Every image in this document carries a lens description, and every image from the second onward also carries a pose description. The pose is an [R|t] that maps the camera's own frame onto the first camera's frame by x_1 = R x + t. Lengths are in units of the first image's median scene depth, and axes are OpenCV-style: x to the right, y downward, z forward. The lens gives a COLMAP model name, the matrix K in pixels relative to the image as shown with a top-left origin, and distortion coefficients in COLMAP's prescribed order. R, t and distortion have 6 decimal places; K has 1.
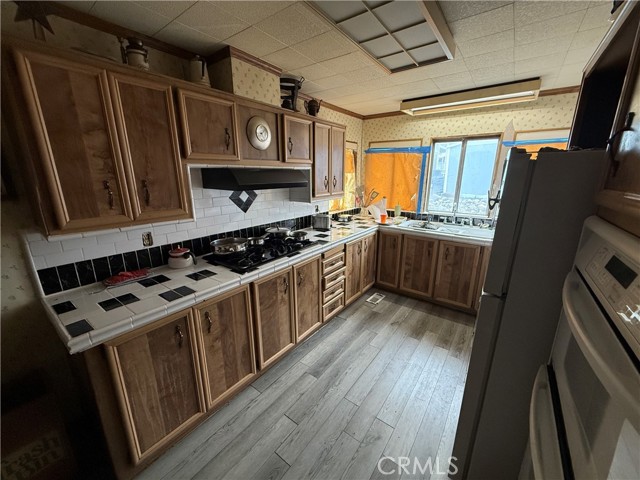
lens RADIAL K [[255.5, 0, 320.3], [0, 255.5, 239.7], [0, 0, 1]] dist [0.000294, -0.000329]
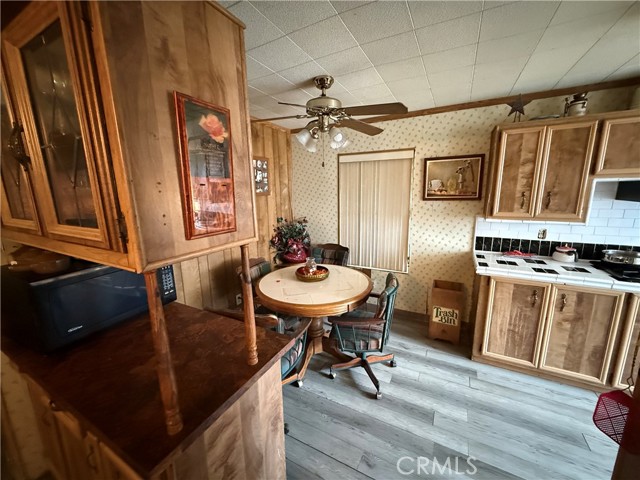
lens RADIAL K [[255.5, 0, 320.2], [0, 255.5, 239.1], [0, 0, 1]] dist [0.000294, -0.000329]
pose [[0.153383, 0.187408, -0.970233, 0.579706], [-0.234920, 0.960618, 0.148412, 0.121417], [0.959837, 0.205164, 0.191368, -0.490853]]
